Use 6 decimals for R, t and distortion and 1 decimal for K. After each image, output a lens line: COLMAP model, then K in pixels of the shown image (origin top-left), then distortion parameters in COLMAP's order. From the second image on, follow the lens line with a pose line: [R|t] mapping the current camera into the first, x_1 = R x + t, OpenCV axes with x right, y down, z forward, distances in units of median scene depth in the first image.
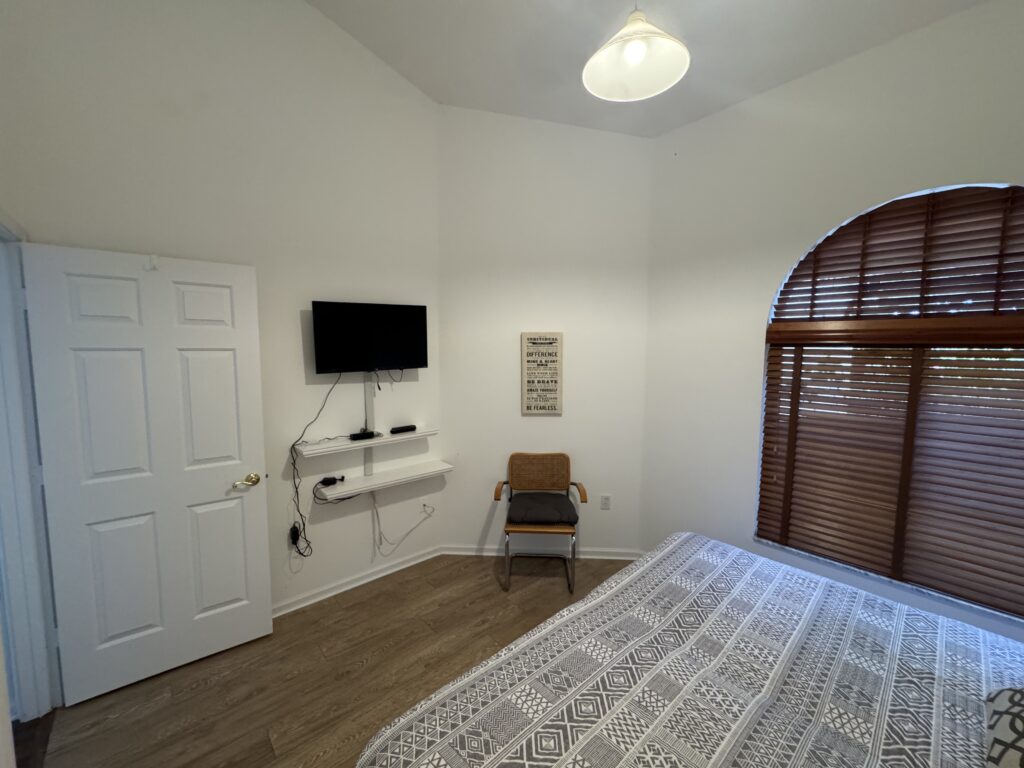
lens RADIAL K [[409.2, 0, 512.0], [0, 409.2, 384.0], [0, 0, 1]] dist [-0.002278, 0.000654]
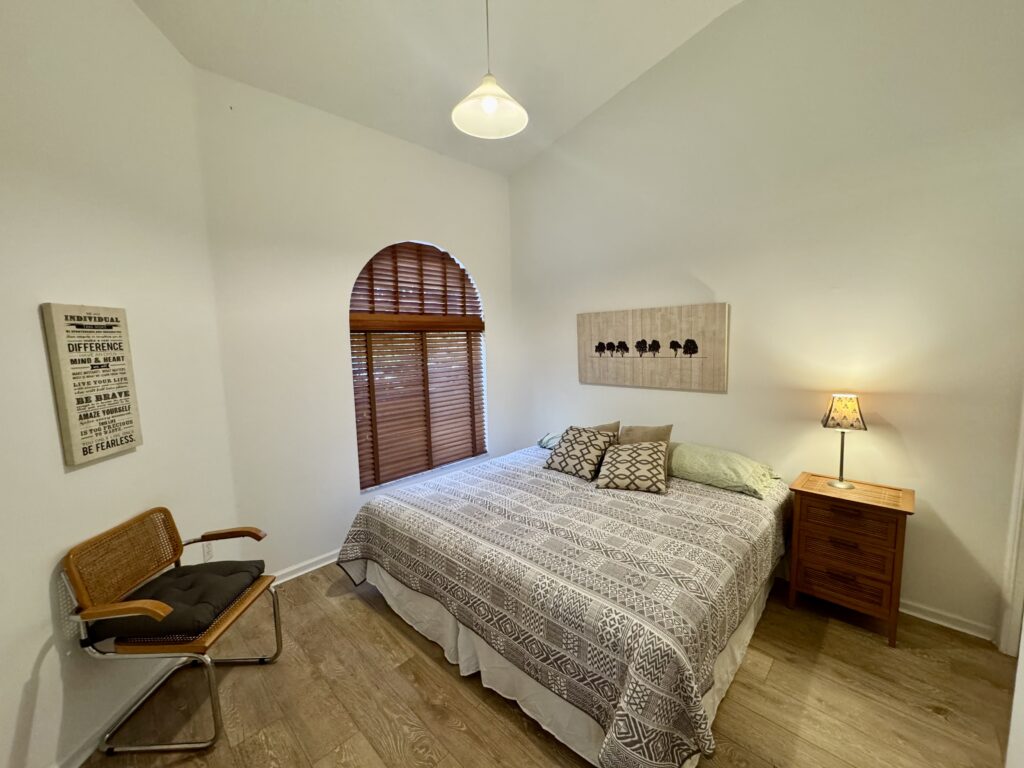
lens RADIAL K [[409.2, 0, 512.0], [0, 409.2, 384.0], [0, 0, 1]] dist [-0.002278, 0.000654]
pose [[-0.061135, -0.114289, 0.991565, -0.504610], [0.114609, 0.986048, 0.120720, -0.026384], [-0.991528, 0.121023, -0.047184, 0.487565]]
